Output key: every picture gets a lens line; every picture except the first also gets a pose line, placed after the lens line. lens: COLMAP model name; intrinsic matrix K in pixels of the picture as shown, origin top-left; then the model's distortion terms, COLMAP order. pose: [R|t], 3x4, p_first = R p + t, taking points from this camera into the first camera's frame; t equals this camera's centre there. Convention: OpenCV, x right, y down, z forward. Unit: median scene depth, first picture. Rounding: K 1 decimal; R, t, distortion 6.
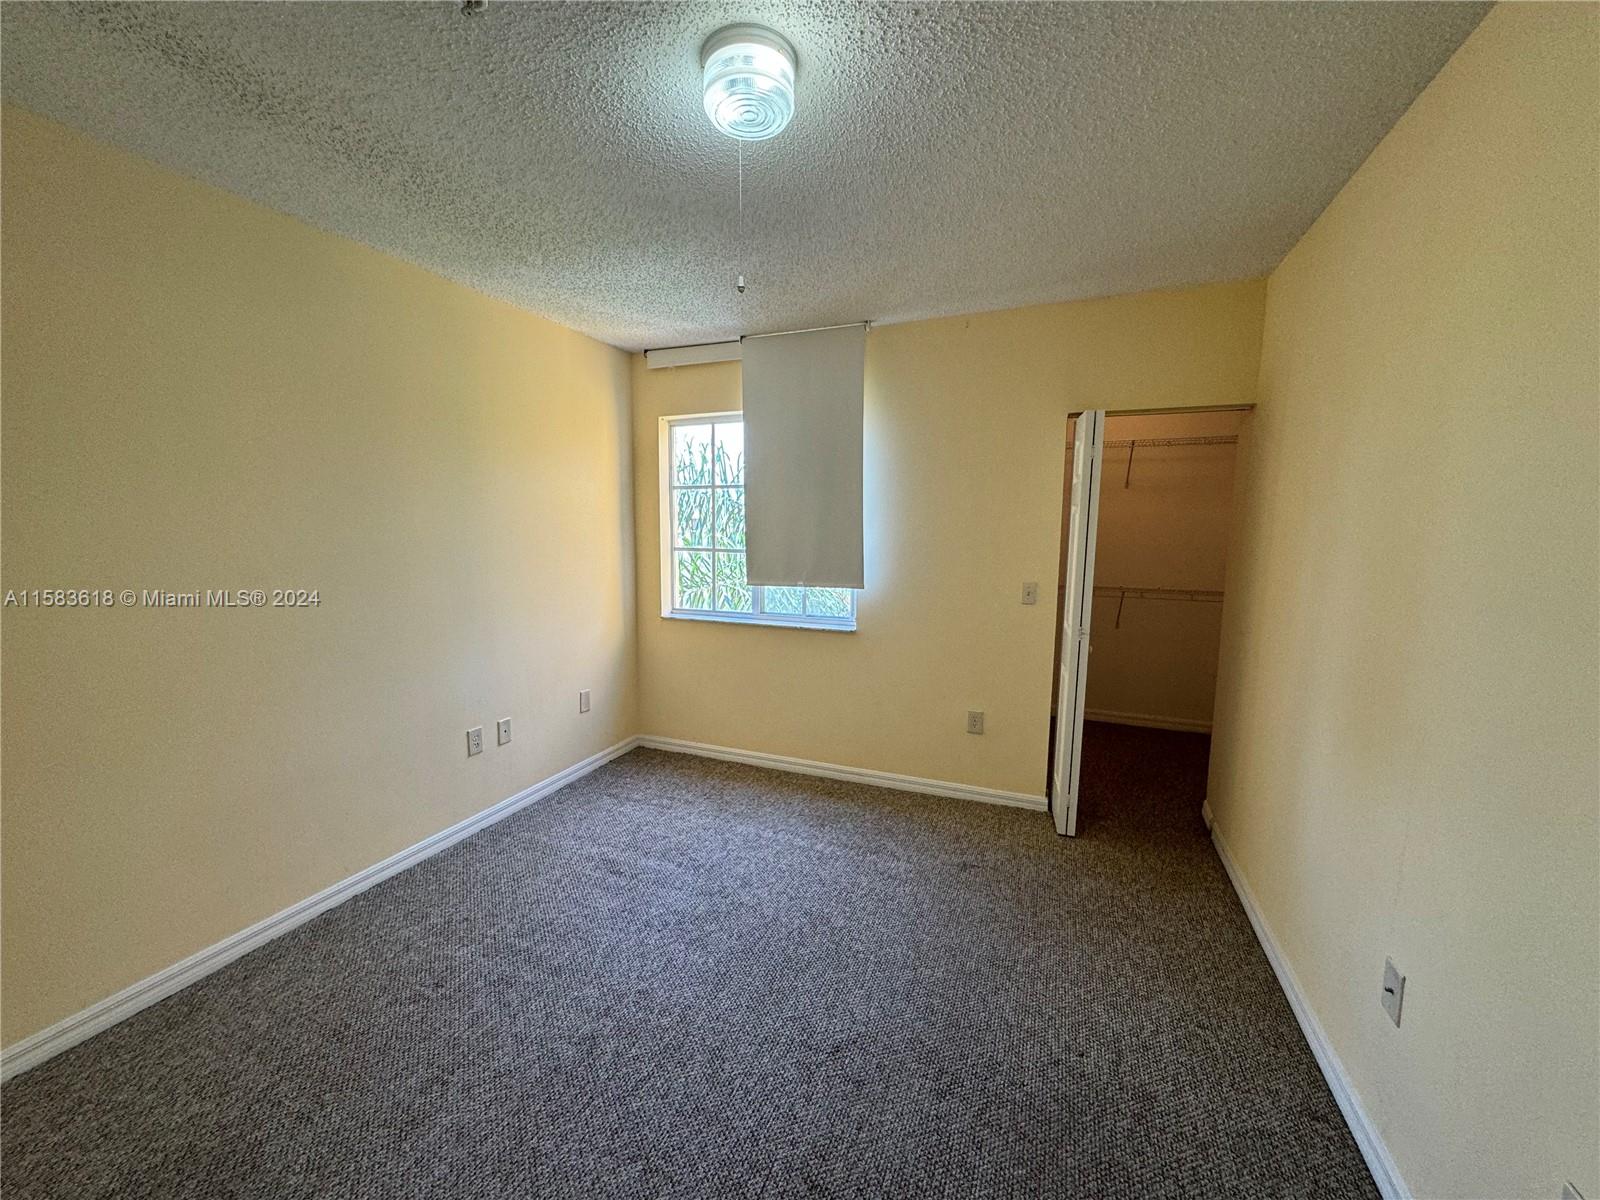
lens RADIAL K [[637.8, 0, 797.2], [0, 637.8, 595.6], [0, 0, 1]] dist [-0.002865, 0.000823]
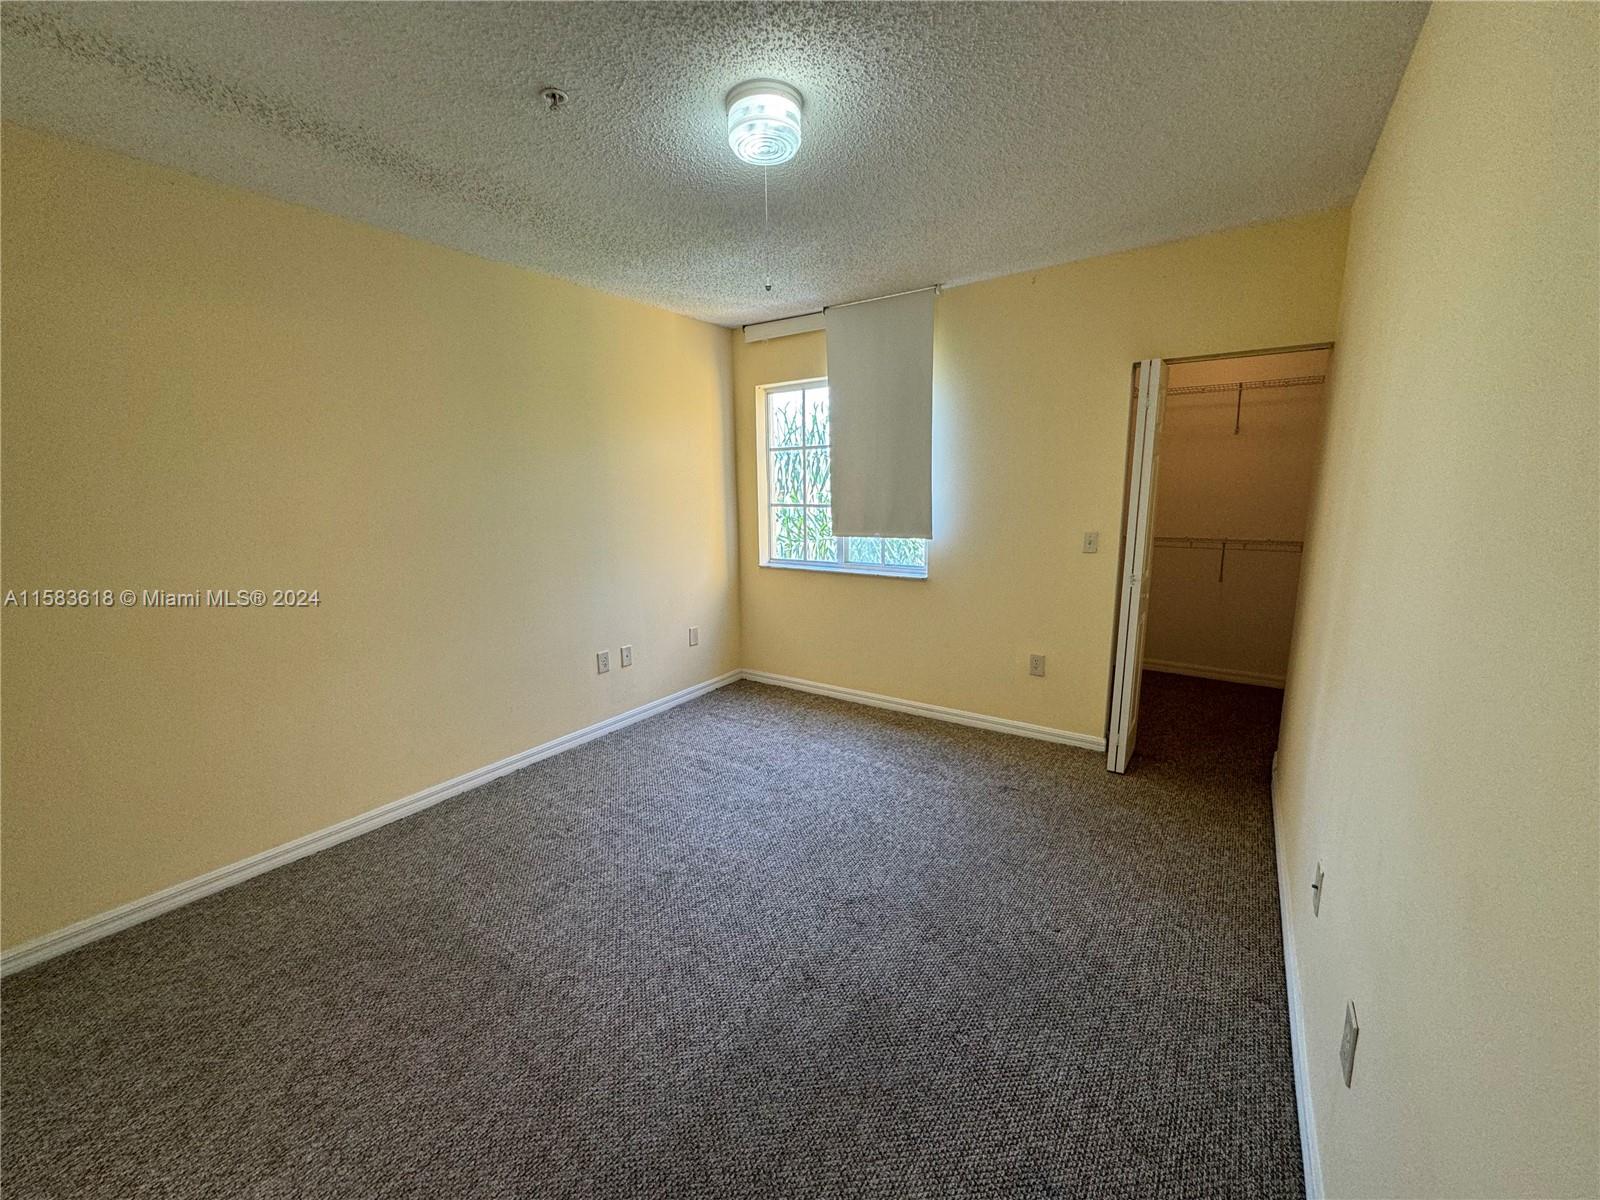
lens RADIAL K [[637.8, 0, 796.2], [0, 637.8, 595.3], [0, 0, 1]] dist [-0.002865, 0.000823]
pose [[0.975987, 0.016208, -0.217224, 0.137246], [-0.002466, 0.997986, 0.063383, 0.019755], [0.217813, -0.061325, 0.974062, -0.129098]]
